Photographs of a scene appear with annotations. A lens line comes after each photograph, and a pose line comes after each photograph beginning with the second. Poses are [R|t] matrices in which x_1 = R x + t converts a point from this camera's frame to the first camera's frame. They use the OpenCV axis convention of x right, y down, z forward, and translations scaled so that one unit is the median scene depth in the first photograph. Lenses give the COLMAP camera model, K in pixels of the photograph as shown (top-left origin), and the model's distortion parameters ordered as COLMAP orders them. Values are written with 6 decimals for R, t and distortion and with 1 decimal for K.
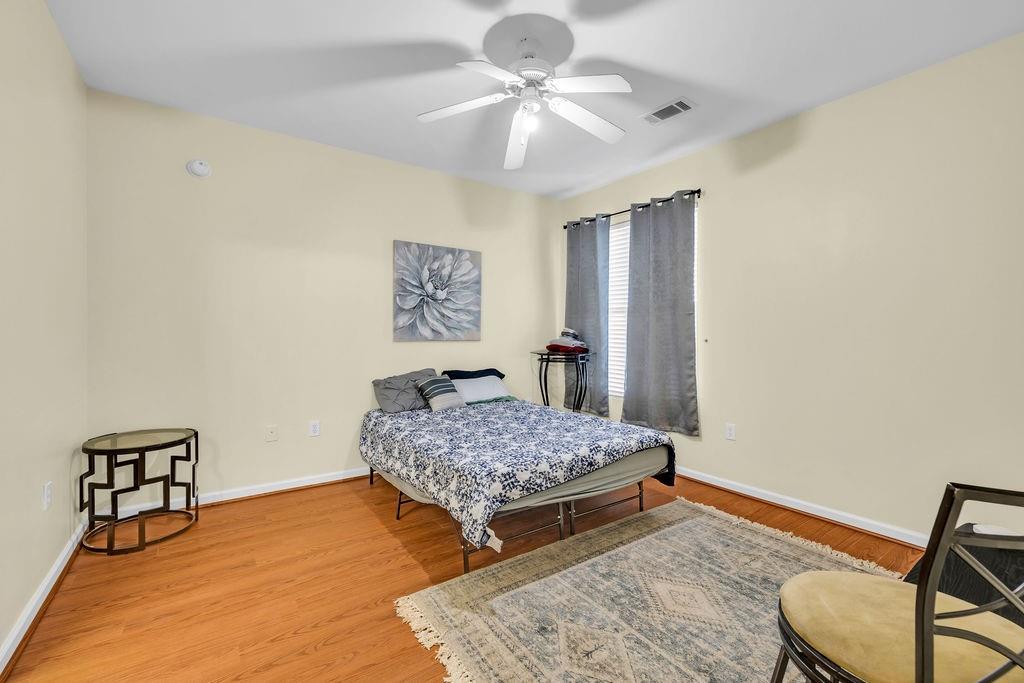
lens RADIAL K [[436.3, 0, 514.3], [0, 436.3, 341.0], [0, 0, 1]] dist [-0.004012, 0.000034]
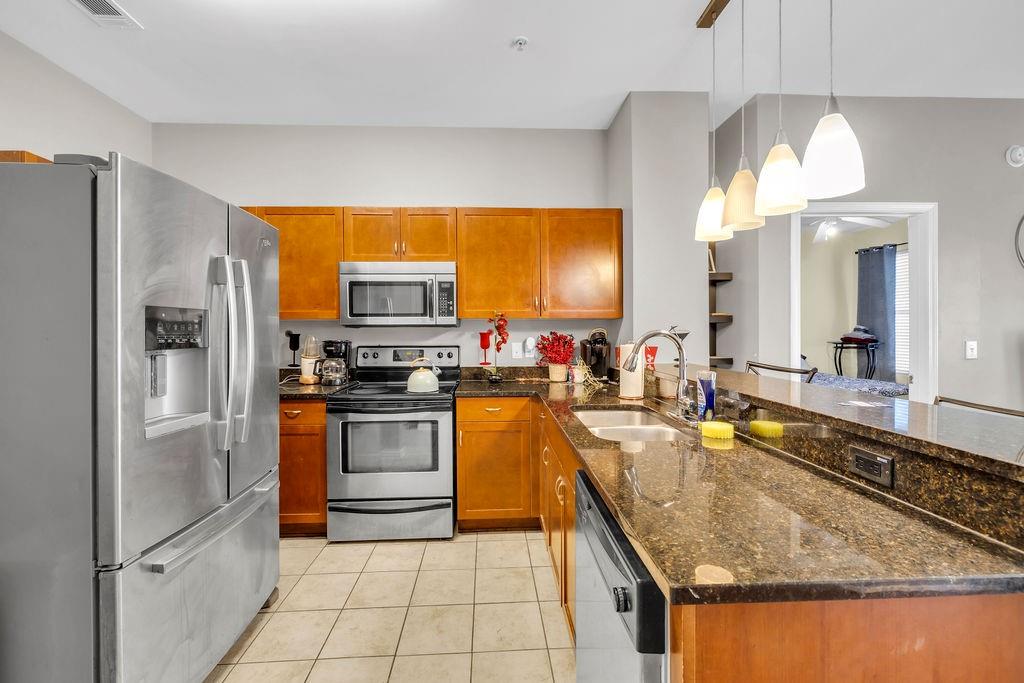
lens RADIAL K [[436.3, 0, 508.8], [0, 436.3, 333.3], [0, 0, 1]] dist [-0.004012, 0.000034]
pose [[0.838984, -0.004973, -0.544134, -0.065472], [0.003426, 0.999987, -0.003857, -0.002067], [0.544146, 0.001372, 0.838990, -0.829608]]
